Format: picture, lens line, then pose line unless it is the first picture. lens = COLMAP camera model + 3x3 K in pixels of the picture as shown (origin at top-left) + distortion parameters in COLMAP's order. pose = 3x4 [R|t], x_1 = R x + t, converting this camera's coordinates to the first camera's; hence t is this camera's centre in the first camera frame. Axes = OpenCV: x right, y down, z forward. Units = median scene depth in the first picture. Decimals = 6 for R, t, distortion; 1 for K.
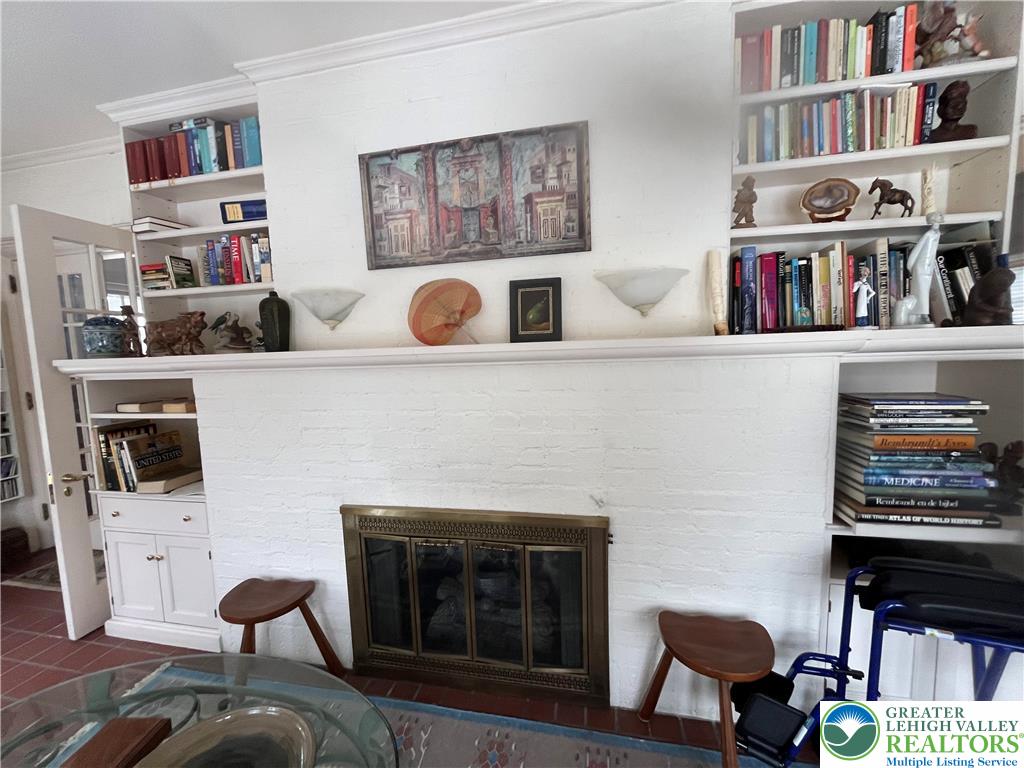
lens RADIAL K [[409.8, 0, 507.6], [0, 409.8, 381.8], [0, 0, 1]] dist [-0.001655, -0.001130]
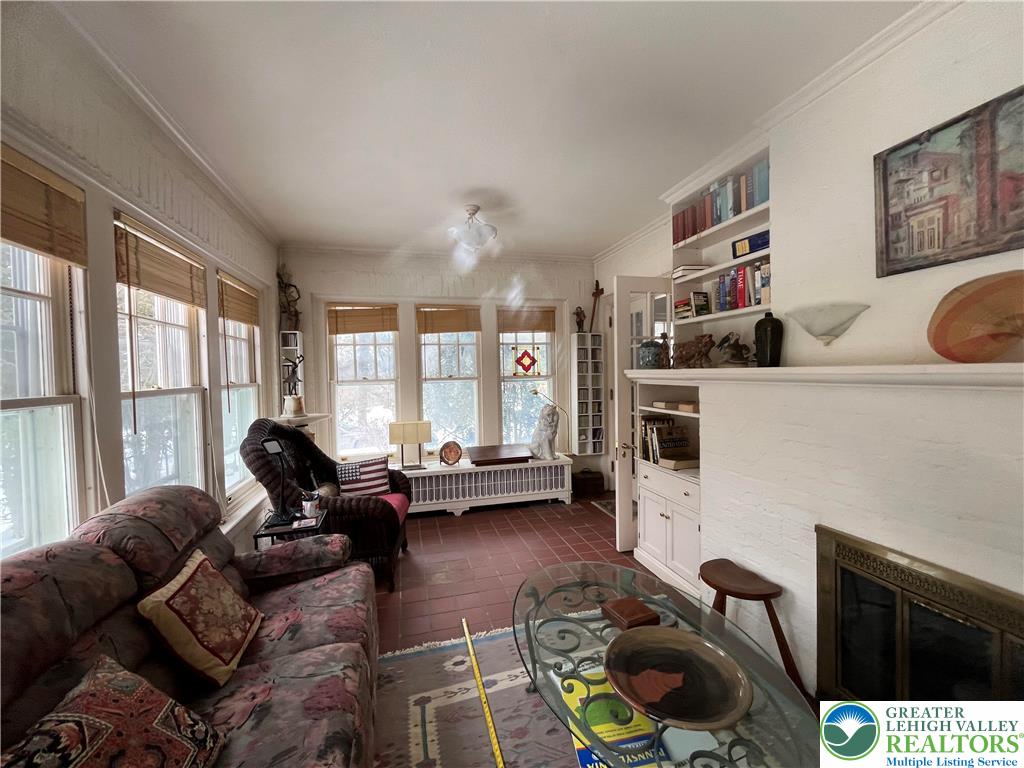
lens RADIAL K [[409.8, 0, 508.8], [0, 409.8, 381.6], [0, 0, 1]] dist [-0.001655, -0.001130]
pose [[0.443161, 0.048976, -0.895103, 0.111488], [-0.077637, 0.996852, 0.016105, 0.002113], [0.893074, 0.062355, 0.445568, -0.104679]]
